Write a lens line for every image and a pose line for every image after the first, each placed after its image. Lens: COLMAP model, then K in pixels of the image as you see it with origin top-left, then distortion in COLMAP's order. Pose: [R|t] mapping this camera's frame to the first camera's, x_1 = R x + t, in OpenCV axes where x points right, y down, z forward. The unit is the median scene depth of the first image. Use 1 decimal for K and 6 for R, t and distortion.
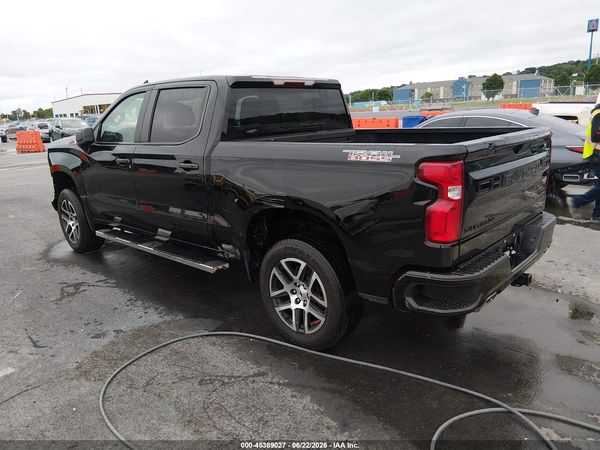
lens RADIAL K [[457.2, 0, 304.3], [0, 457.2, 223.7], [0, 0, 1]] dist [0.090326, -0.145304]
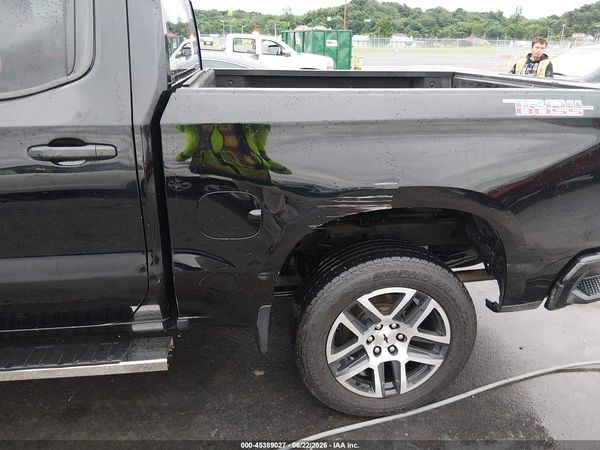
lens RADIAL K [[457.2, 0, 304.3], [0, 457.2, 223.7], [0, 0, 1]] dist [0.090326, -0.145304]
pose [[0.642053, -0.220699, 0.734207, -0.501260], [0.142591, 0.975336, 0.168487, -0.119908], [-0.753283, -0.003486, 0.657687, 0.669073]]
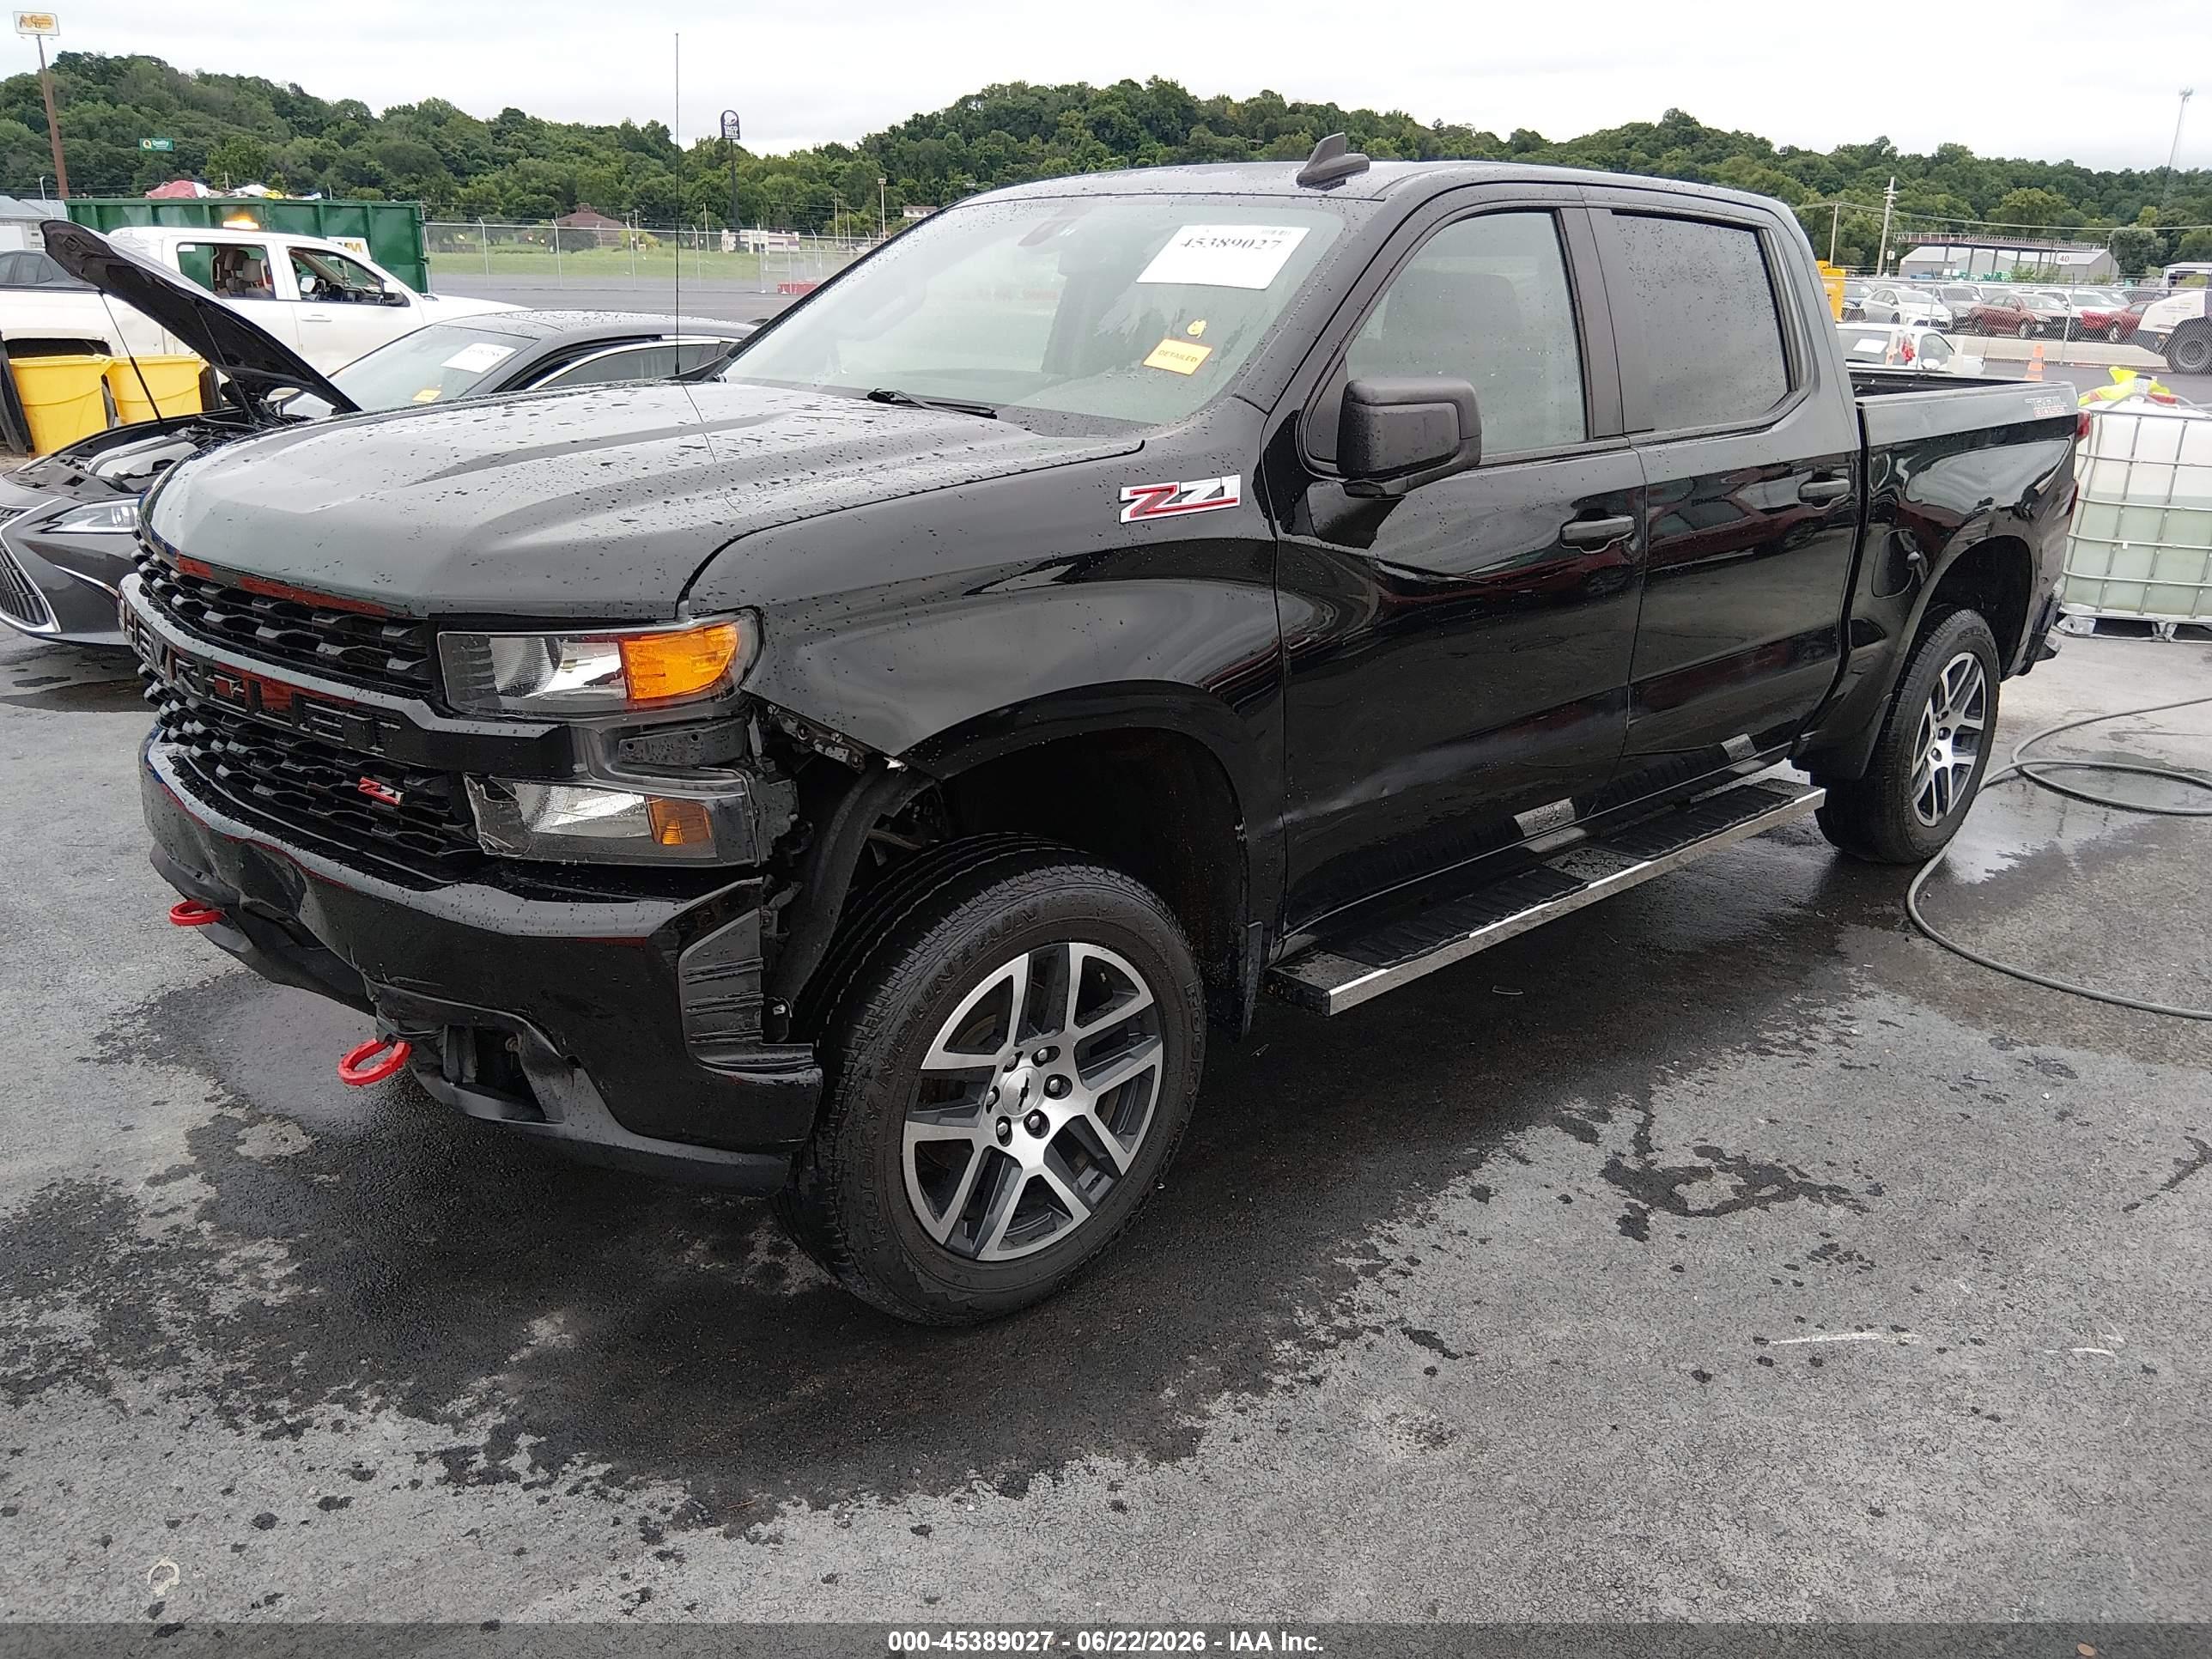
lens RADIAL K [[1685.4, 0, 1121.9], [0, 1685.4, 824.8], [0, 0, 1]] dist [0.090326, -0.145304]
pose [[0.065464, -0.265193, 0.961971, -1.651610], [0.223822, 0.943377, 0.244835, -0.339468], [-0.972429, 0.199283, 0.121113, 1.563762]]
